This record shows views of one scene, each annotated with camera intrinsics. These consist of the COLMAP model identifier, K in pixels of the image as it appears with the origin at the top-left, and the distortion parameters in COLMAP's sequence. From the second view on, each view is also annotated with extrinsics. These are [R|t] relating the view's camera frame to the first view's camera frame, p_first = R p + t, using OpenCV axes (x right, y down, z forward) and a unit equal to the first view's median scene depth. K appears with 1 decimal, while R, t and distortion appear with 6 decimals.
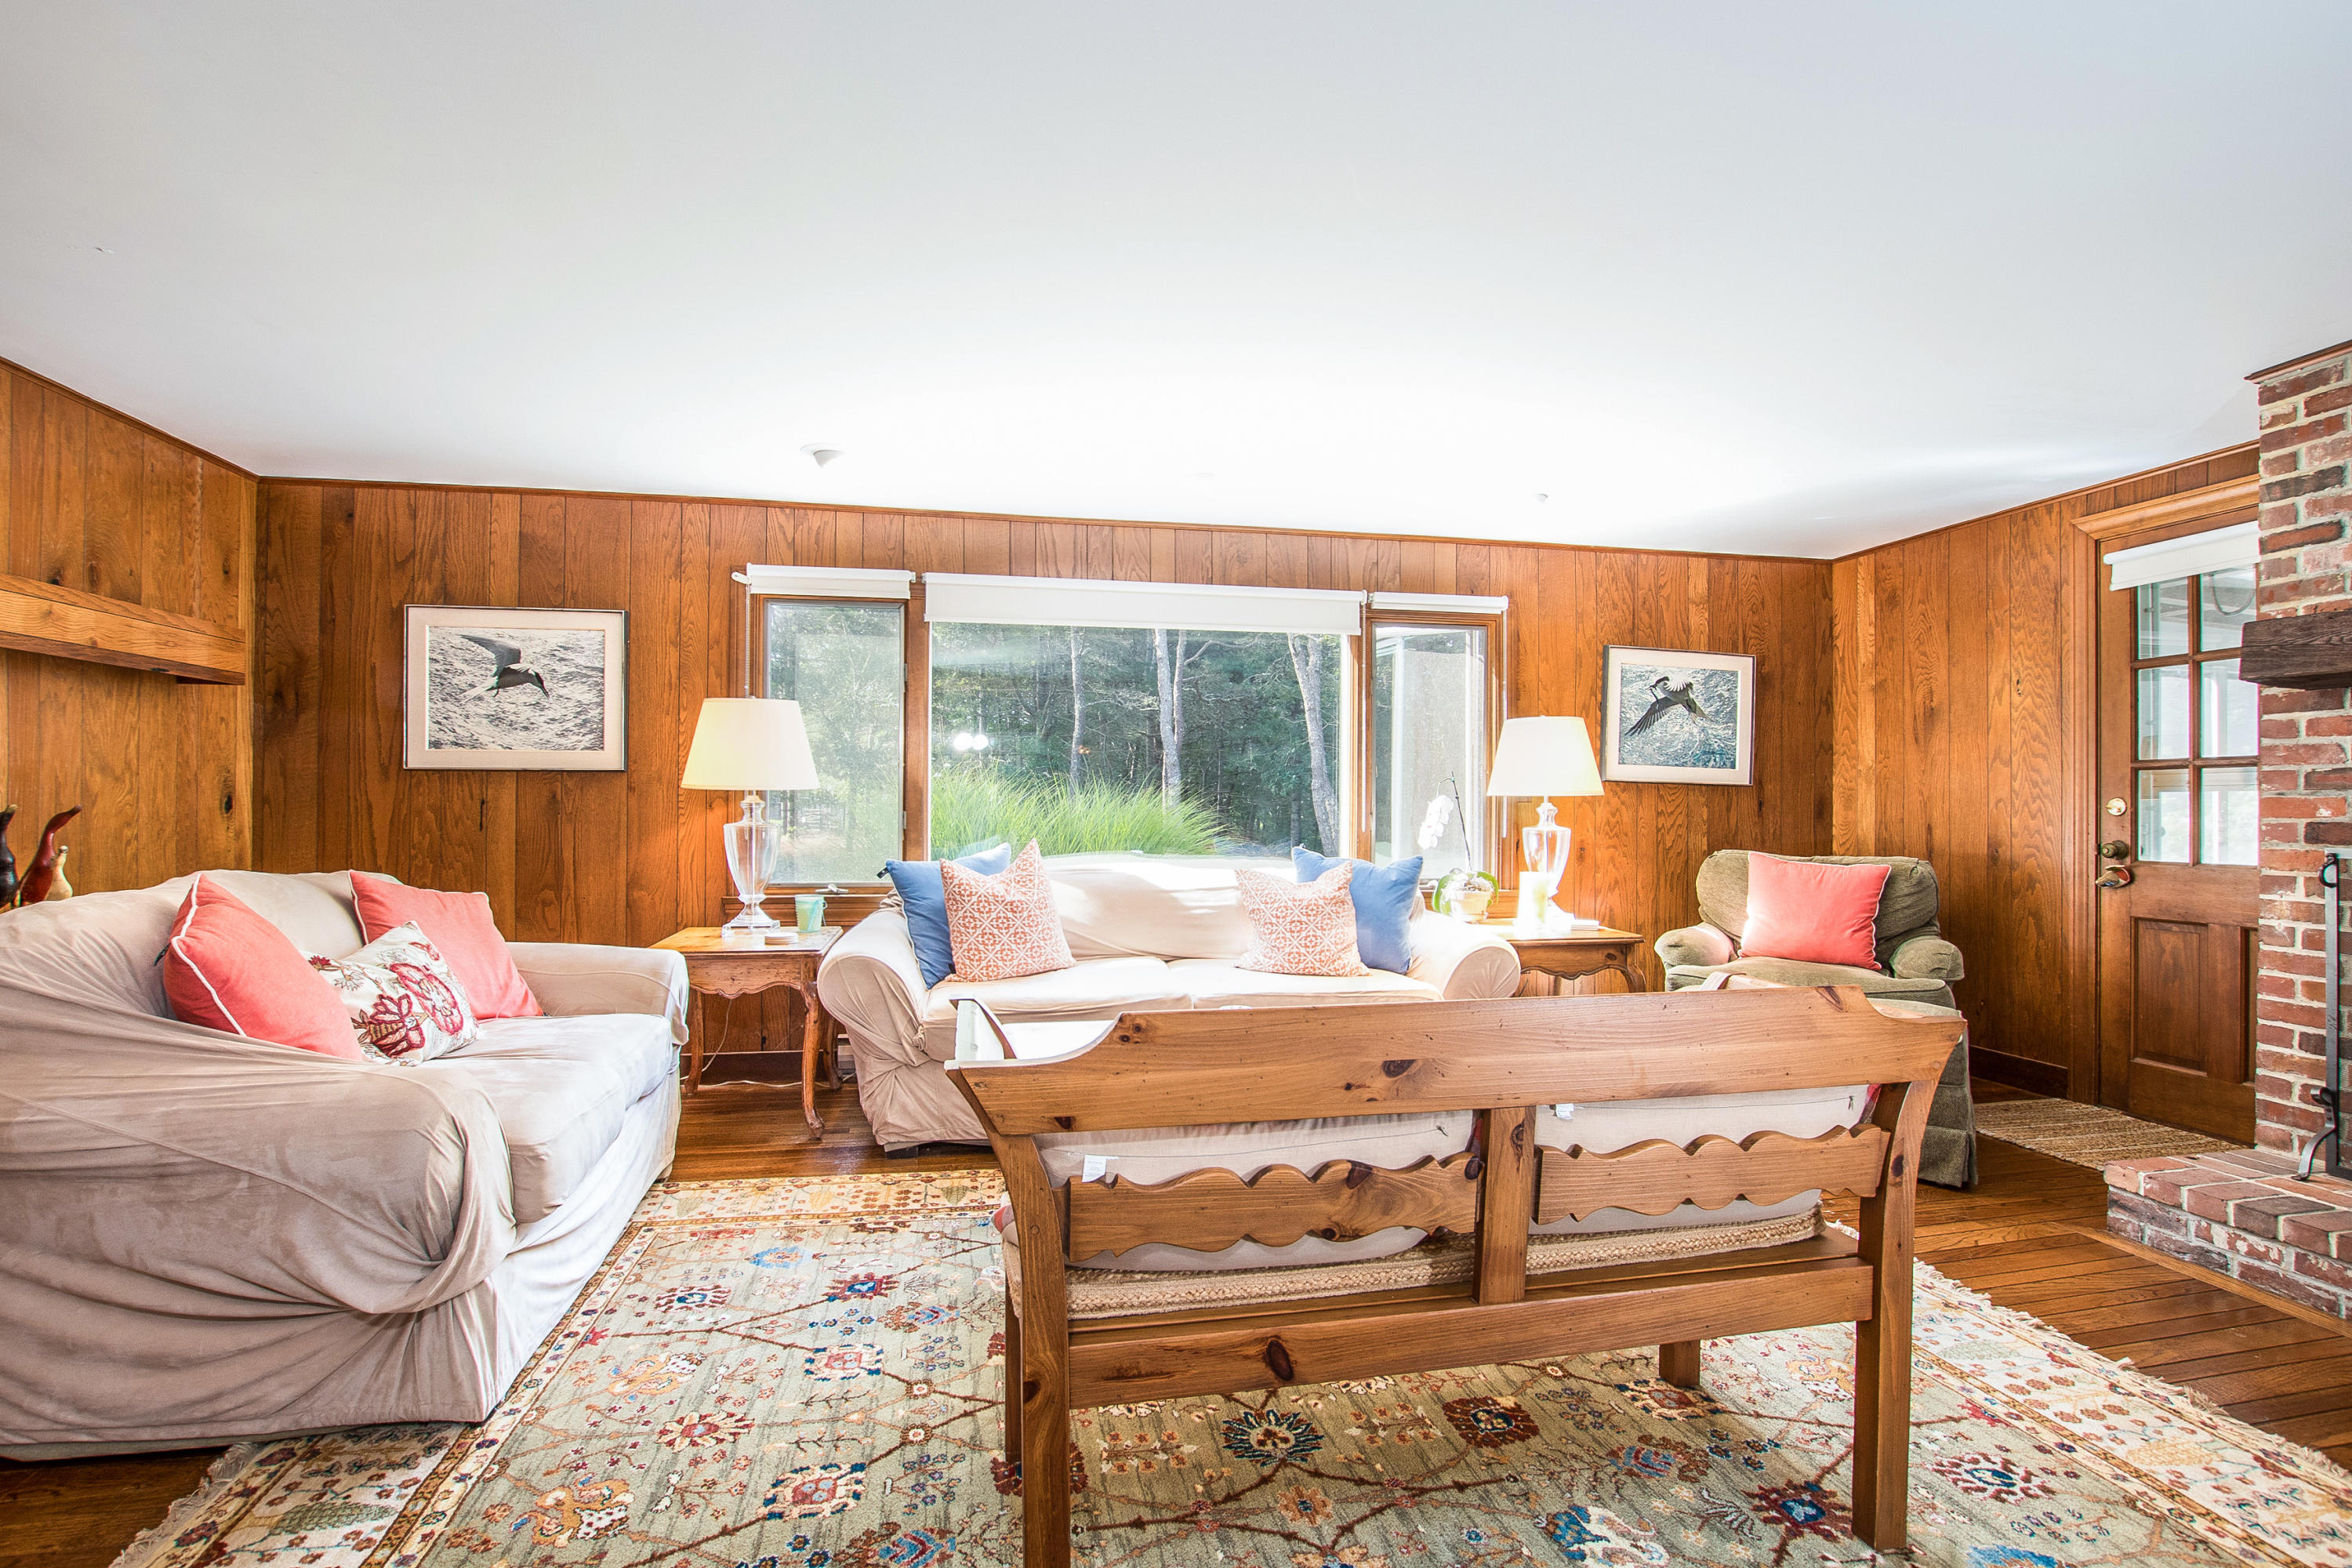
lens RADIAL K [[1110.7, 0, 1176.4], [0, 1110.7, 794.4], [0, 0, 1]] dist [-0.031676, 0.001100]
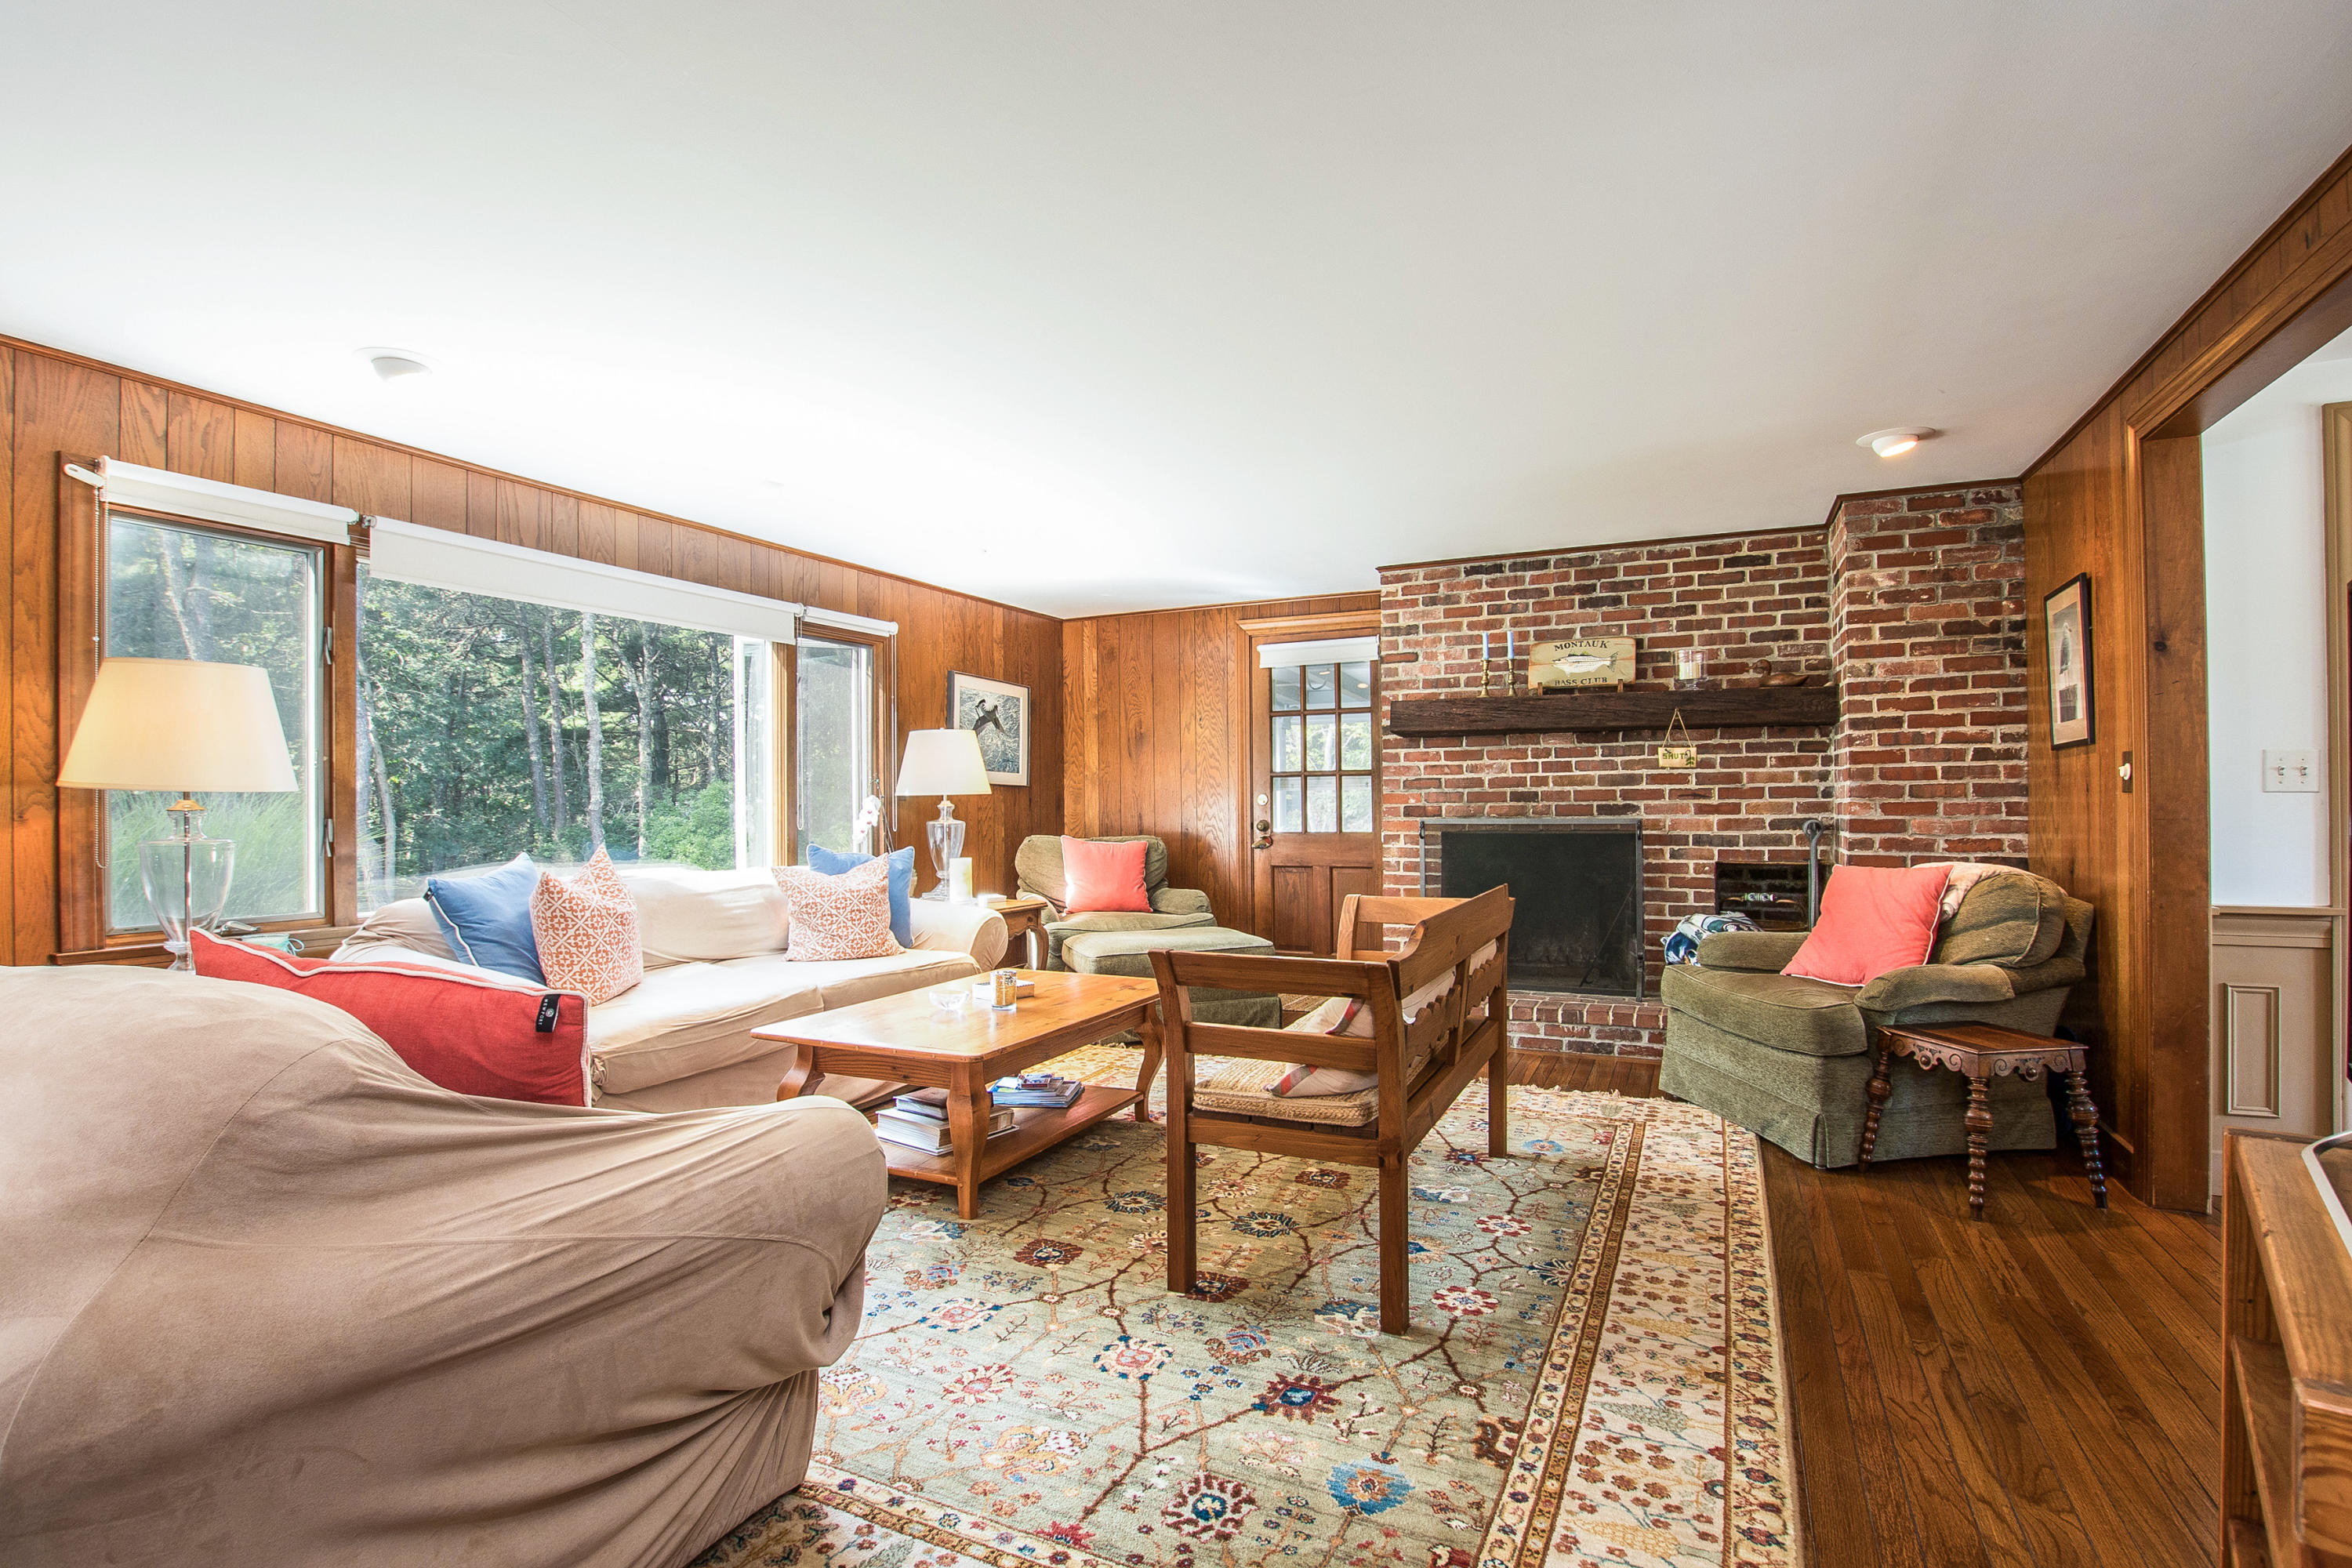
lens RADIAL K [[1110.7, 0, 1171.4], [0, 1110.7, 783.3], [0, 0, 1]] dist [-0.031676, 0.001100]
pose [[0.604618, 0.003140, 0.796509, -0.497300], [0.004198, 0.999966, -0.007129, -0.001658], [-0.796504, 0.007655, 0.604584, 0.079236]]
